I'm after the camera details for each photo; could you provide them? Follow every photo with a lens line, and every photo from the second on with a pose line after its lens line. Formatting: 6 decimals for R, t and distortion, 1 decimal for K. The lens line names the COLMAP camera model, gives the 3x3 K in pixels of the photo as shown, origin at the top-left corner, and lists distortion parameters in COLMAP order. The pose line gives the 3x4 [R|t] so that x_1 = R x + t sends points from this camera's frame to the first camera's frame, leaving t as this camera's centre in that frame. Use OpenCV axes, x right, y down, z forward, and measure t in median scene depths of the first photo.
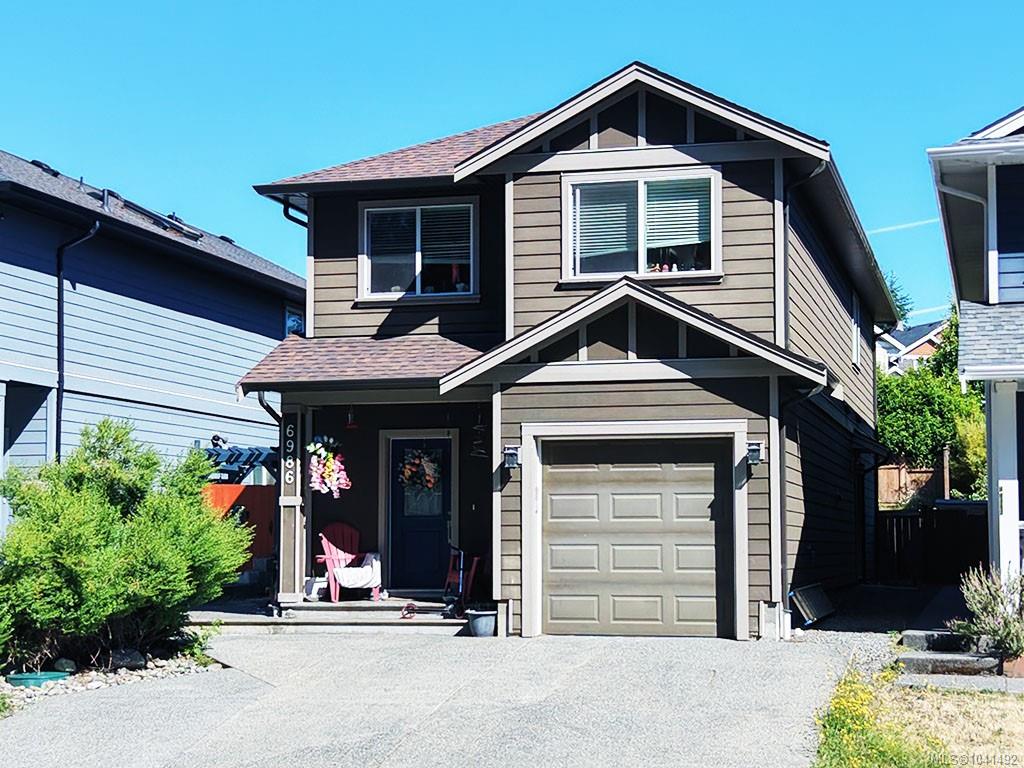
lens RADIAL K [[1550.7, 0, 511.6], [0, 1550.7, 404.9], [0, 0, 1]] dist [0.075154, 0.064947]
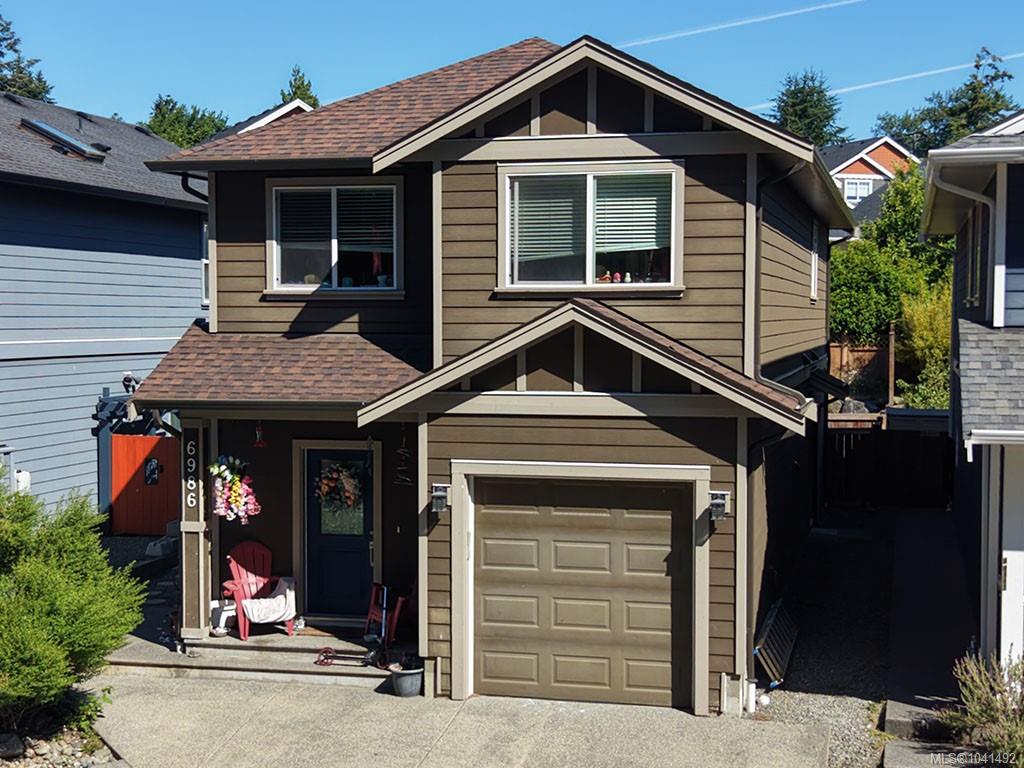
lens RADIAL K [[1489.7, 0, 446.4], [0, 1489.7, 385.3], [0, 0, 1]] dist [0.100515, -0.148842]
pose [[0.999999, -0.000925, -0.001337, 0.004827], [0.001079, 0.992808, 0.119711, -0.128854], [0.001216, -0.119713, 0.992808, 0.166382]]
